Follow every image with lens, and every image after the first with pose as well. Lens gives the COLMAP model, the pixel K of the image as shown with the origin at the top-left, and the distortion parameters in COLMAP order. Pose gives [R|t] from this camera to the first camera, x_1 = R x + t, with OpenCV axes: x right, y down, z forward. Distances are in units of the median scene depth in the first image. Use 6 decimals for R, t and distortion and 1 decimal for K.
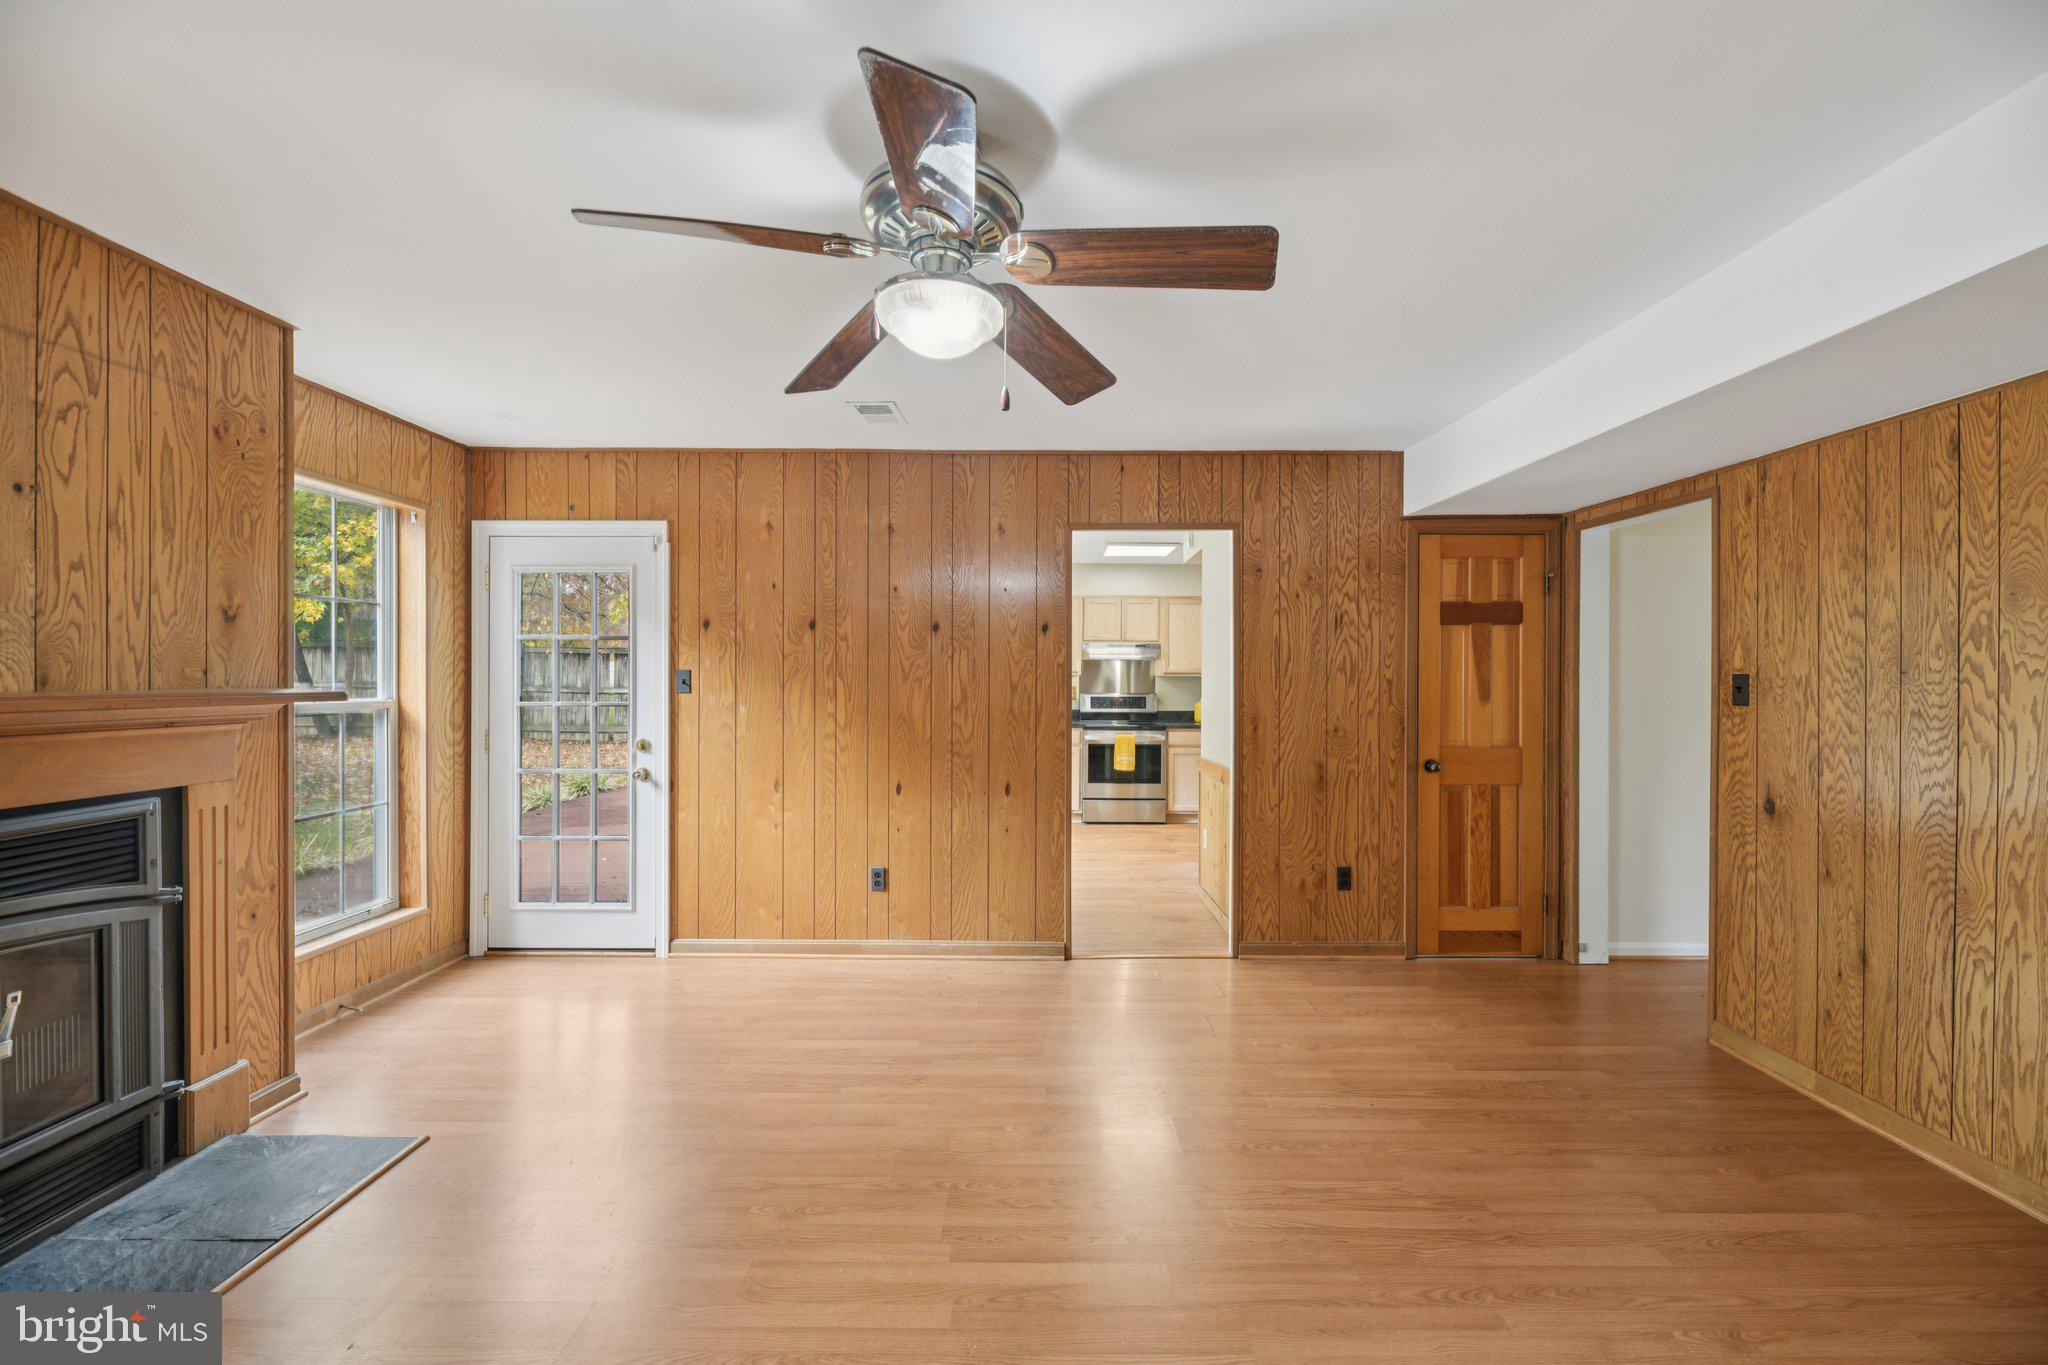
lens RADIAL K [[822.8, 0, 1039.0], [0, 822.8, 672.3], [0, 0, 1]] dist [0.000157, -0.002894]
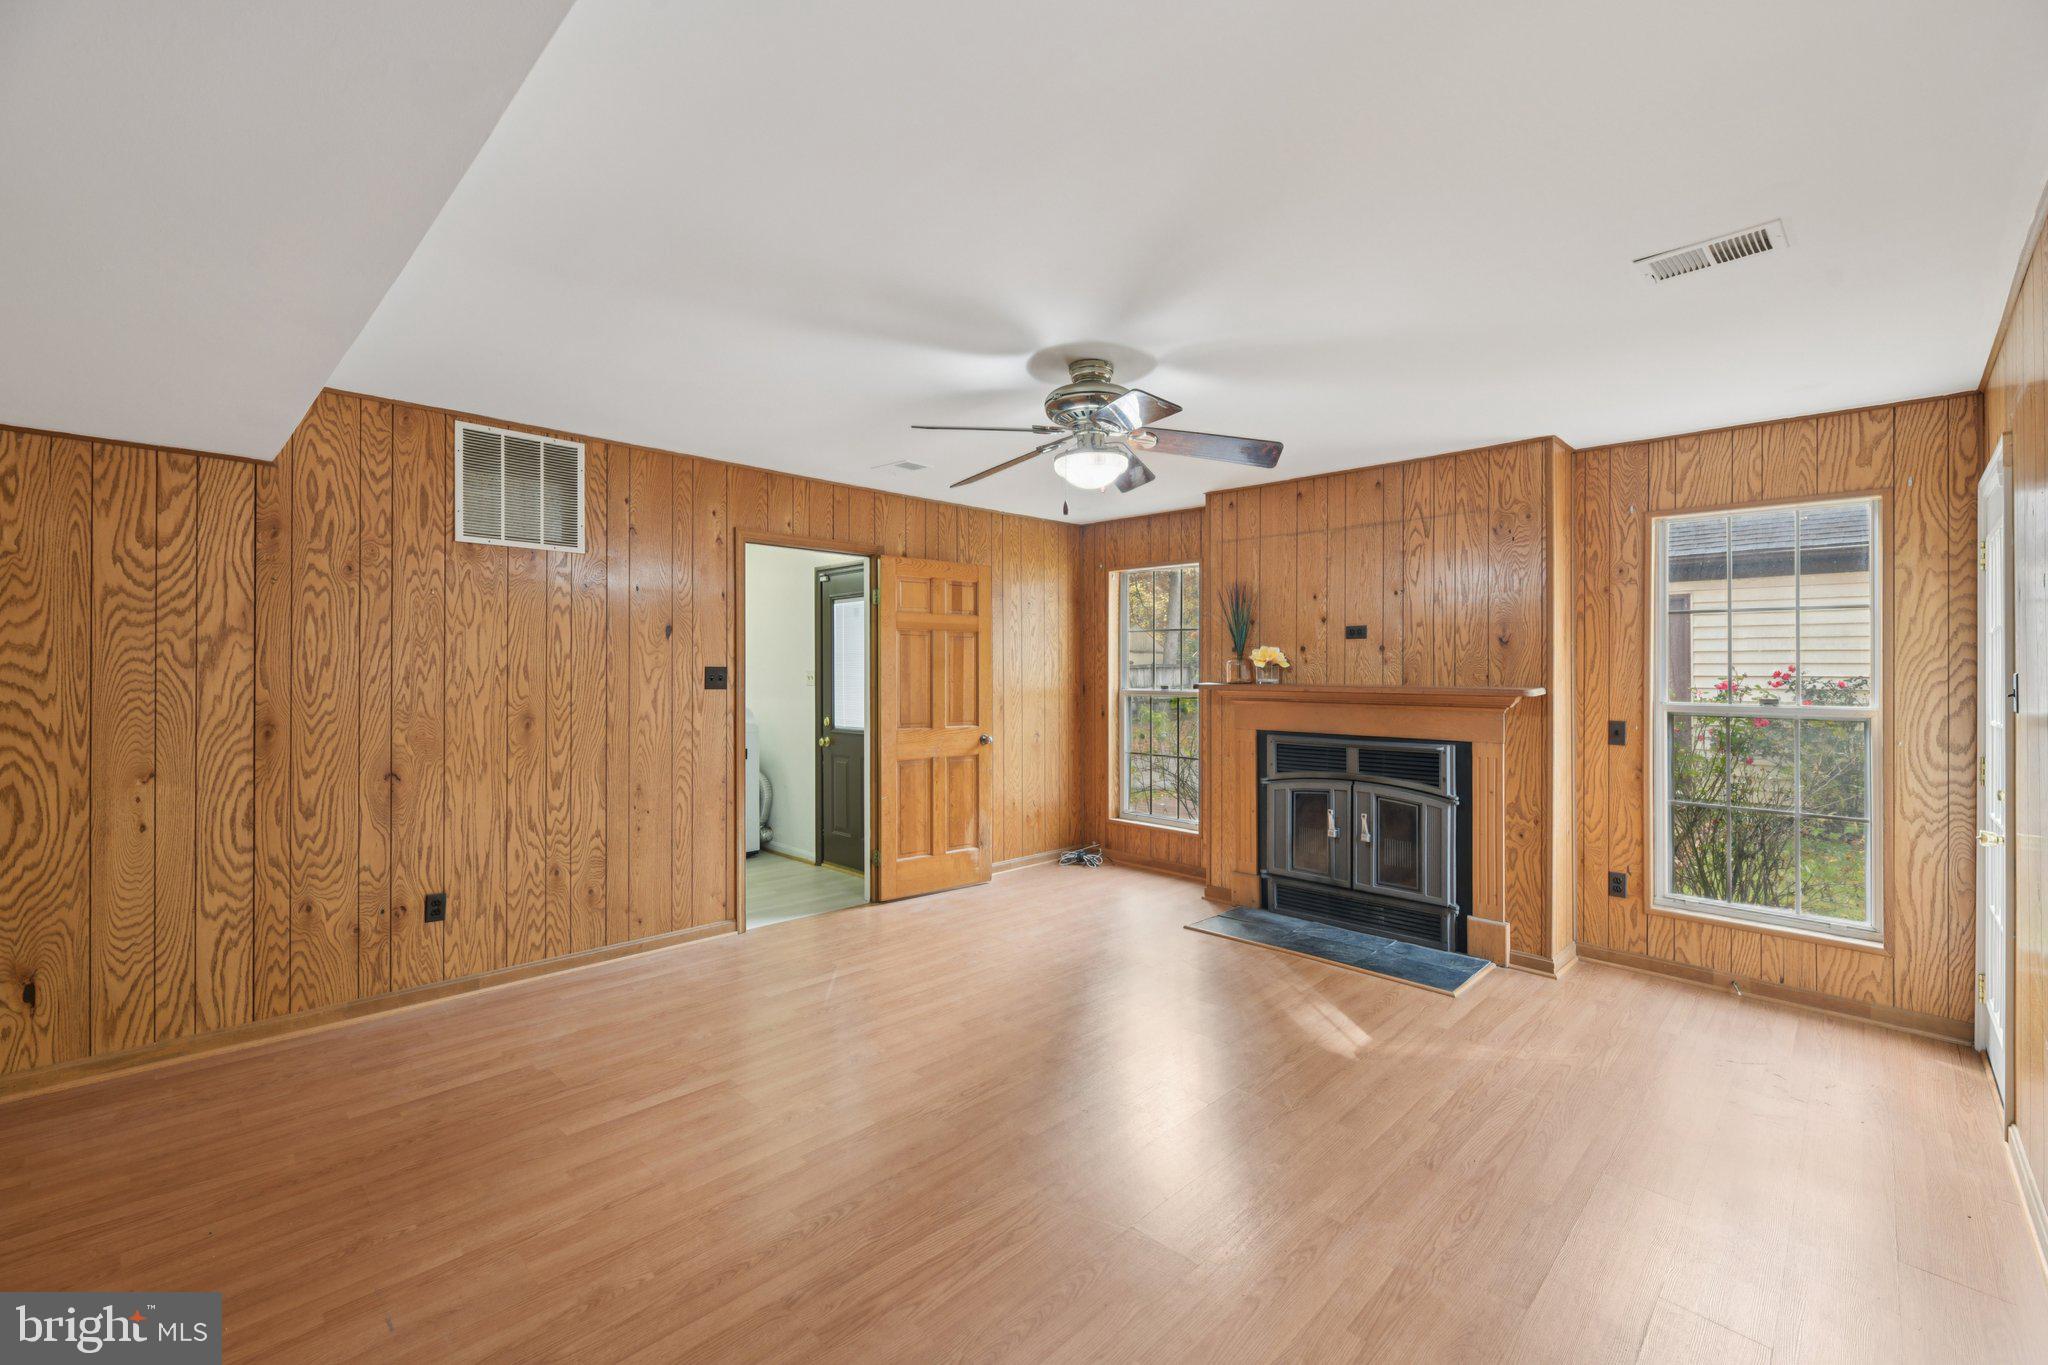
lens RADIAL K [[866.1, 0, 1037.9], [0, 866.1, 664.1], [0, 0, 1]] dist [-0.001931, -0.000395]
pose [[-0.685603, -0.009958, -0.727908, 0.952337], [-0.000481, 0.999912, -0.013226, -0.001650], [0.727975, -0.008718, -0.685548, 1.627930]]
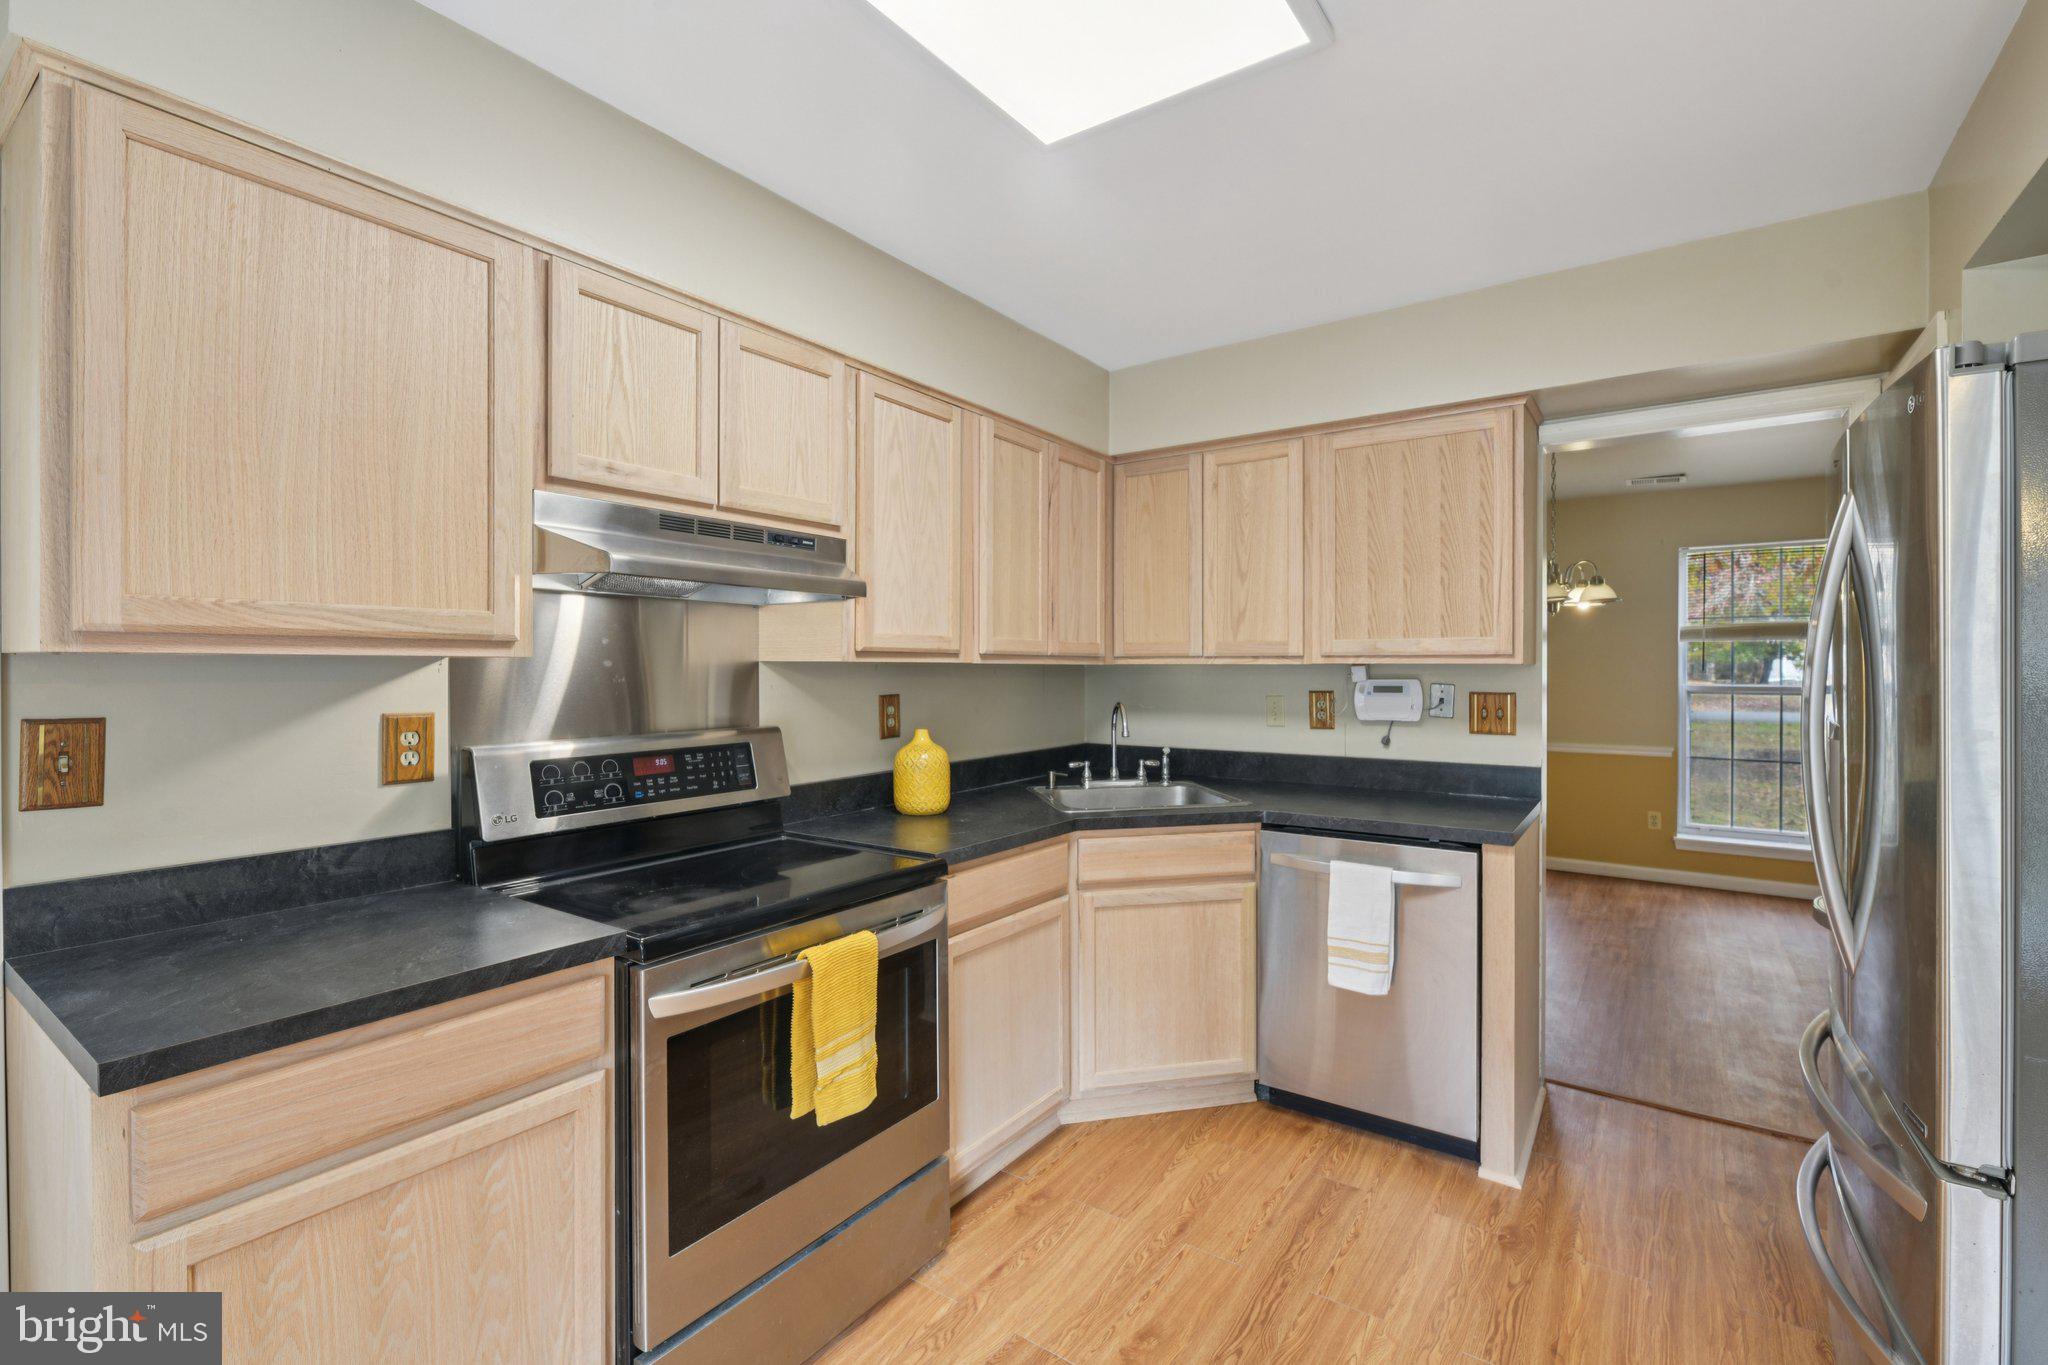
lens RADIAL K [[905.4, 0, 1035.1], [0, 905.4, 670.2], [0, 0, 1]] dist [-0.001960, 0.000178]
pose [[0.571215, -0.005668, 0.820781, -0.195466], [-0.003553, 0.999950, 0.009378, 0.013314], [-0.820793, -0.008273, 0.571166, 2.757411]]
